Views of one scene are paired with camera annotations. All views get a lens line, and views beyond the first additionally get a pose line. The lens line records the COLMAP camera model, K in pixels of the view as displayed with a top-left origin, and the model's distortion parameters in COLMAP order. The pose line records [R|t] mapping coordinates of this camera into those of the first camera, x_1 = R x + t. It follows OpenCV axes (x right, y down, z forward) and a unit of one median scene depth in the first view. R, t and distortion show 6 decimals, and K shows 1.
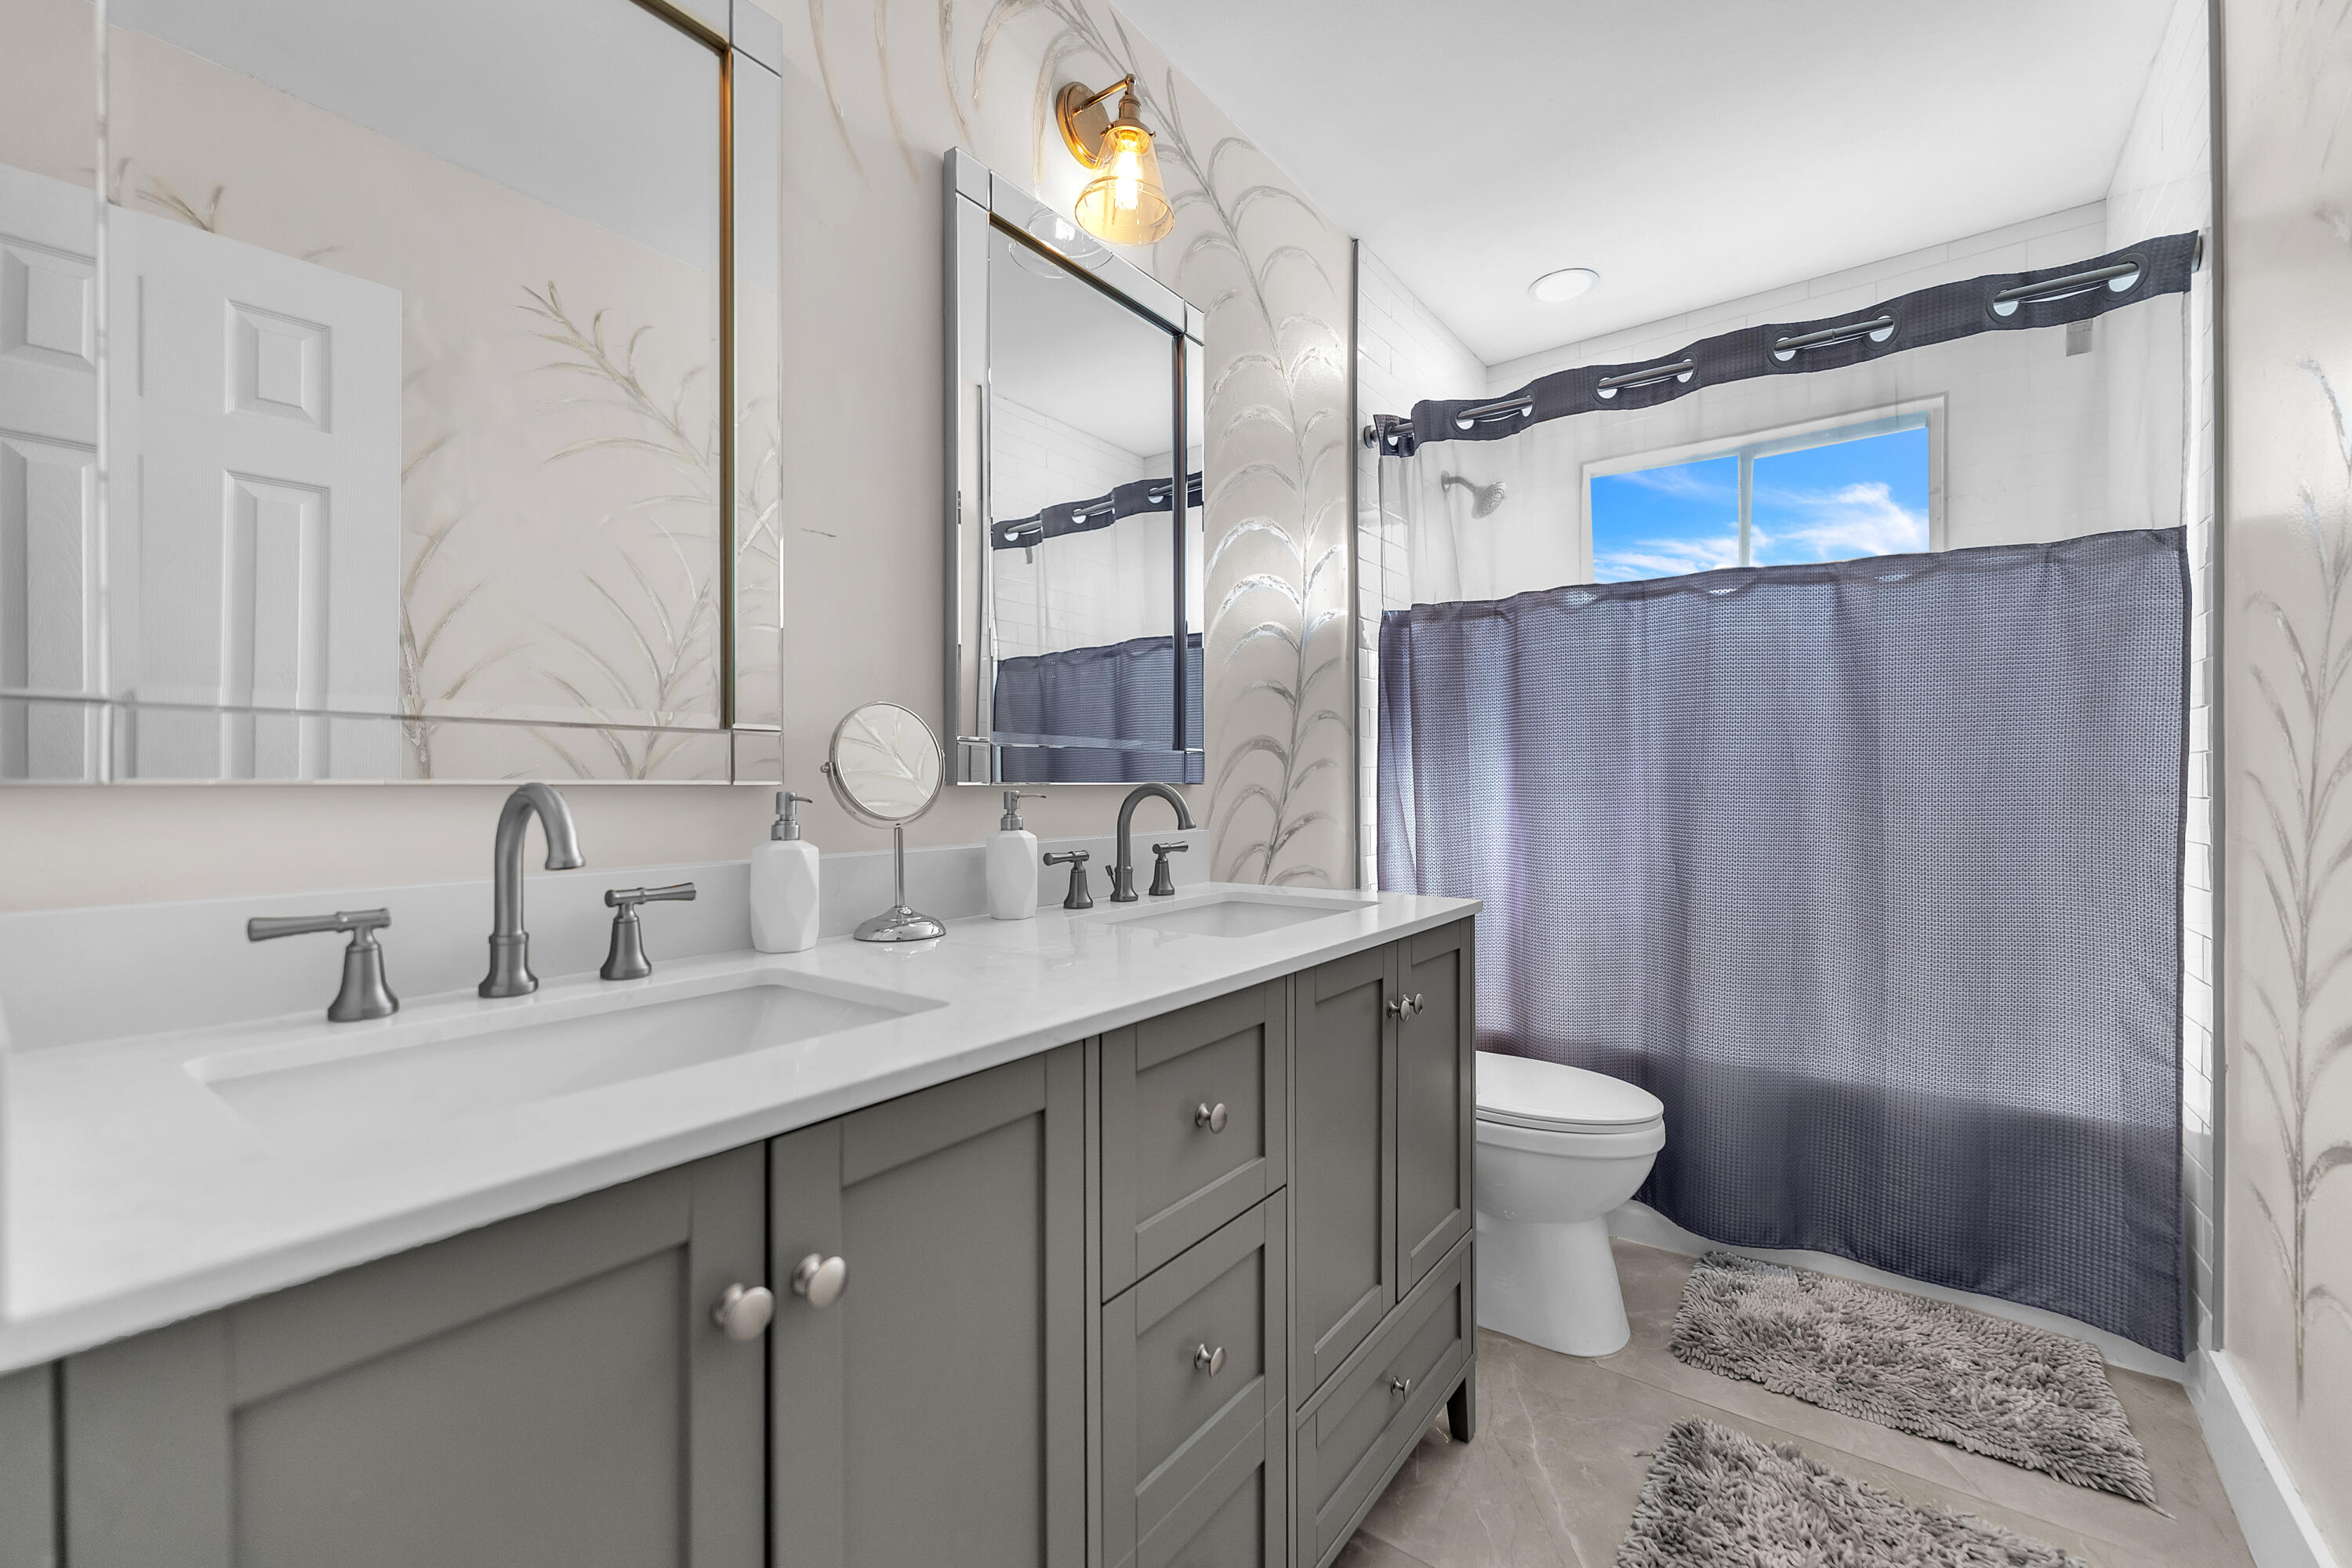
lens RADIAL K [[973.6, 0, 1176.0], [0, 973.6, 784.0], [0, 0, 1]] dist [0.005195, -0.000900]
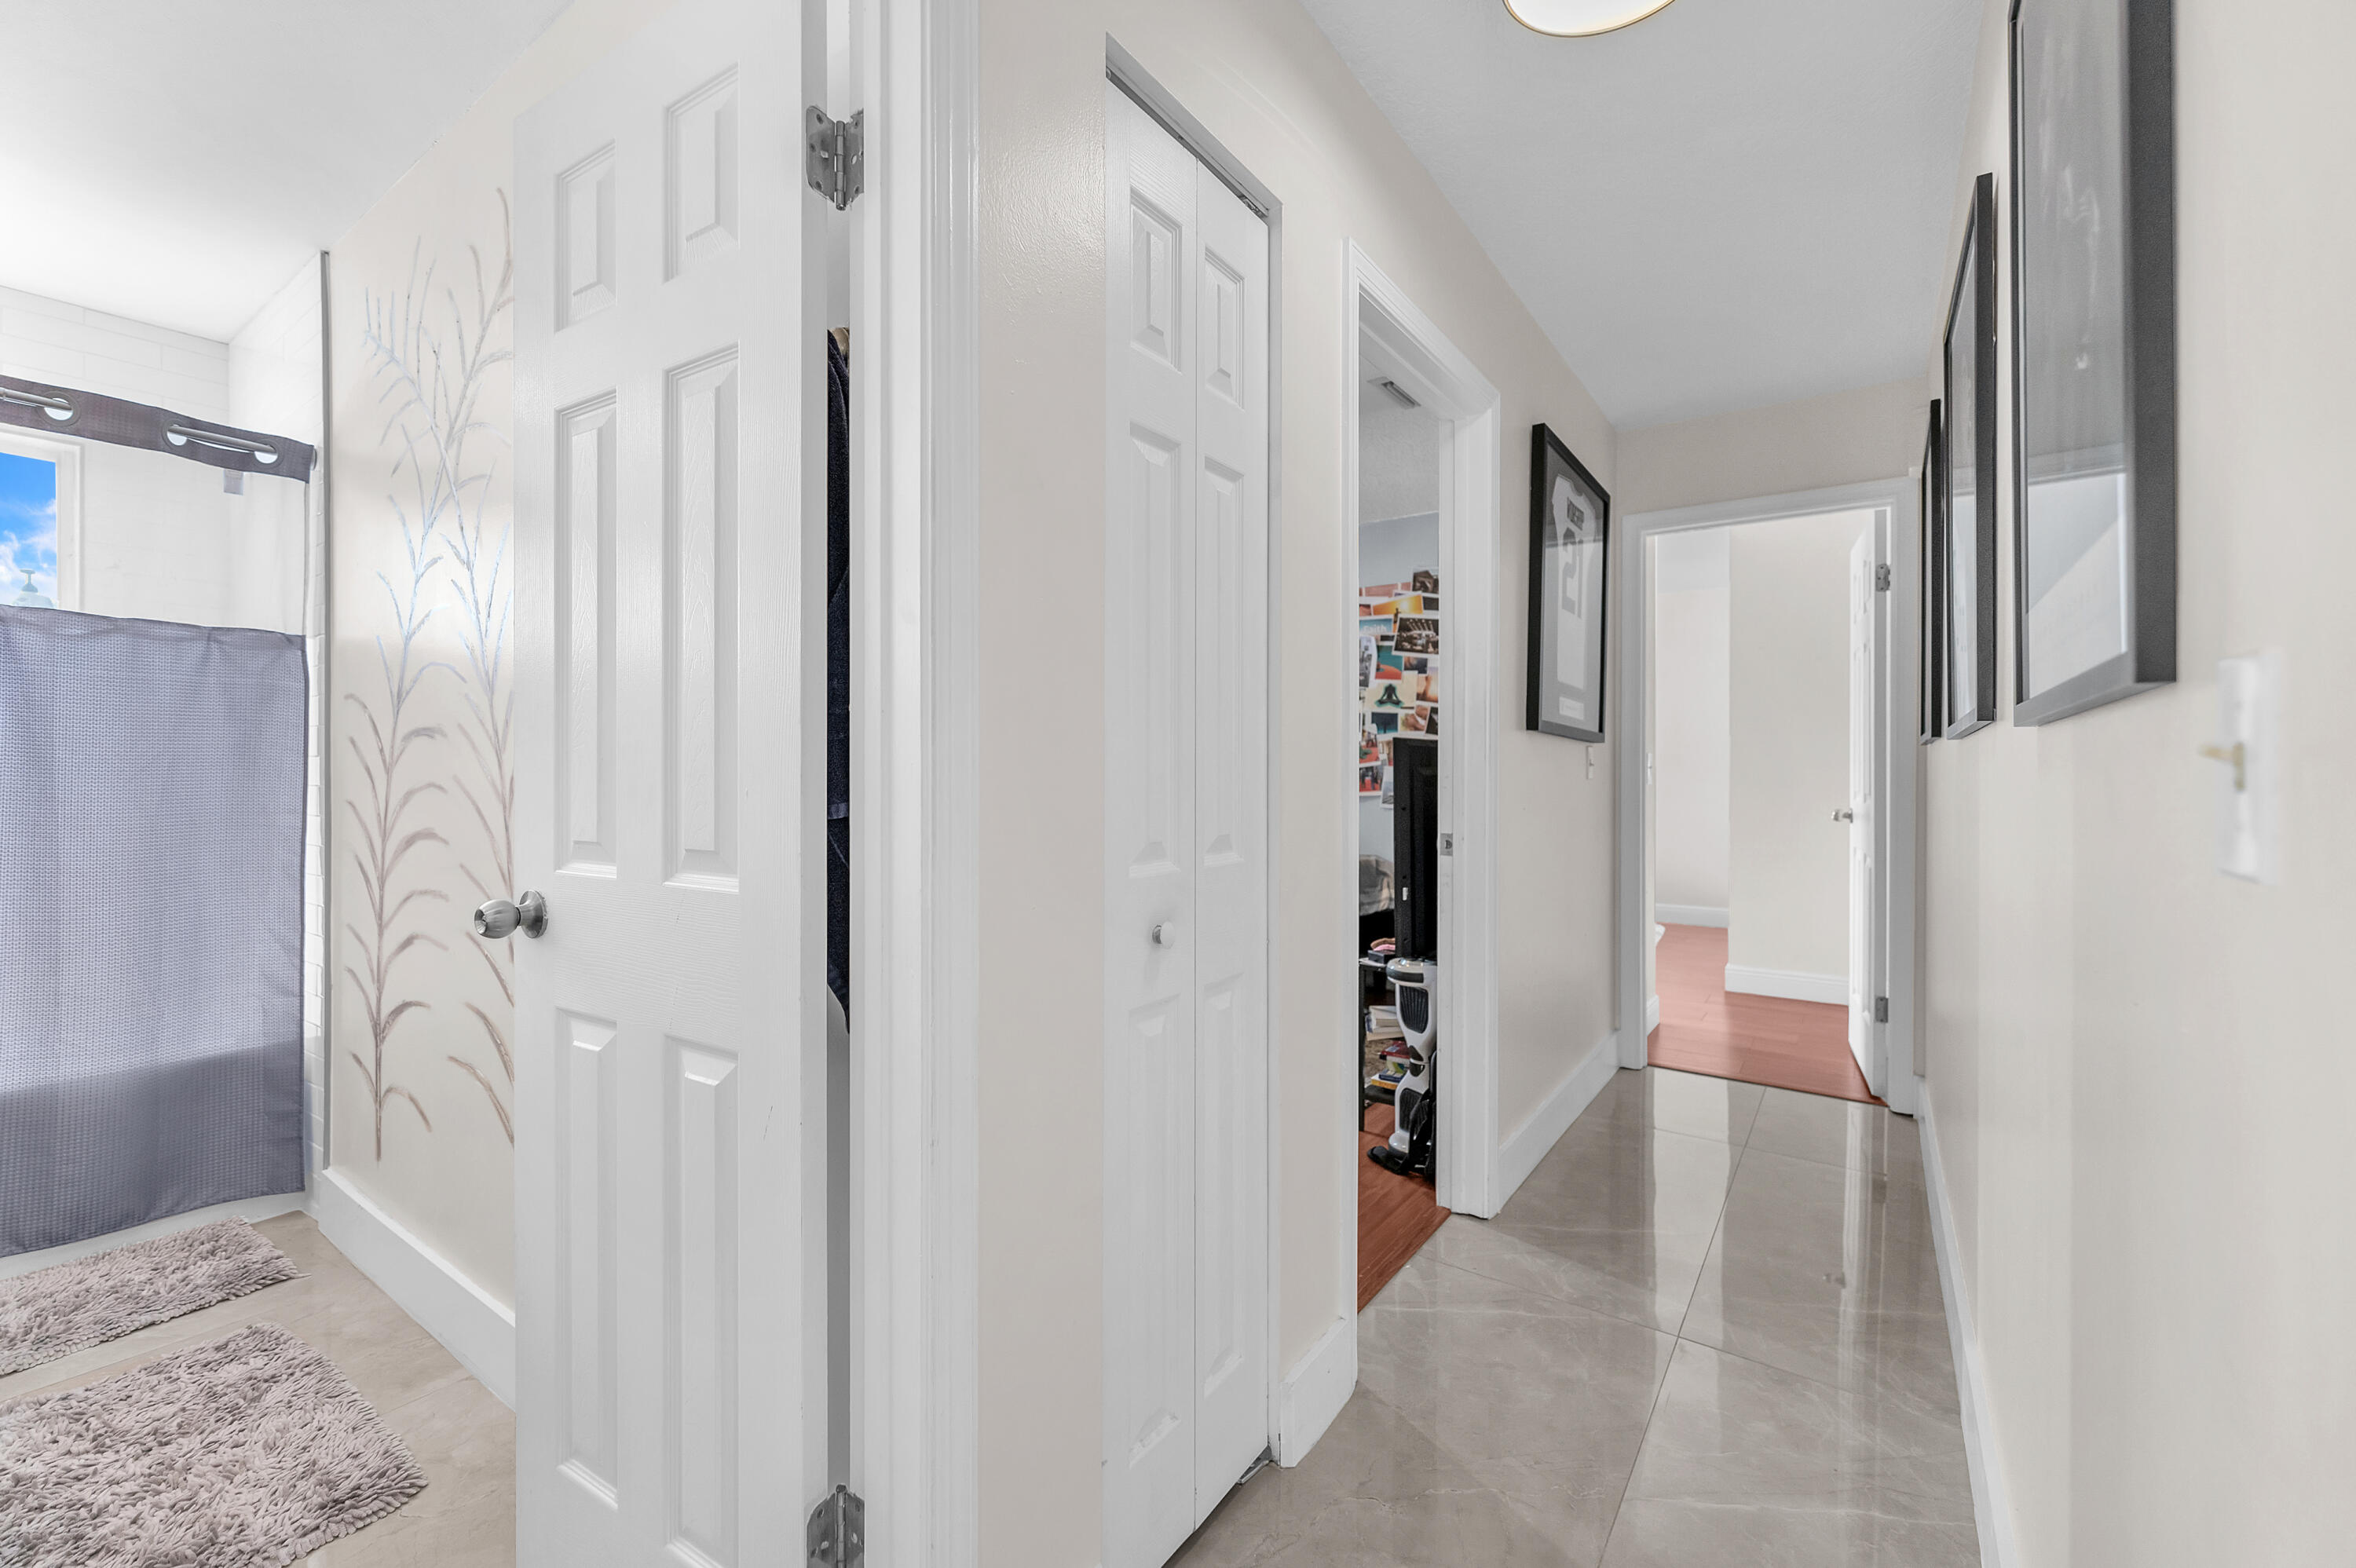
lens RADIAL K [[960.4, 0, 1171.9], [0, 960.4, 767.4], [0, 0, 1]] dist [-0.001663, -0.000759]
pose [[-0.014779, 0.002609, 0.999887, -0.464815], [0.001666, 0.999995, -0.002585, -0.054247], [-0.999889, 0.001627, -0.014783, -0.313094]]
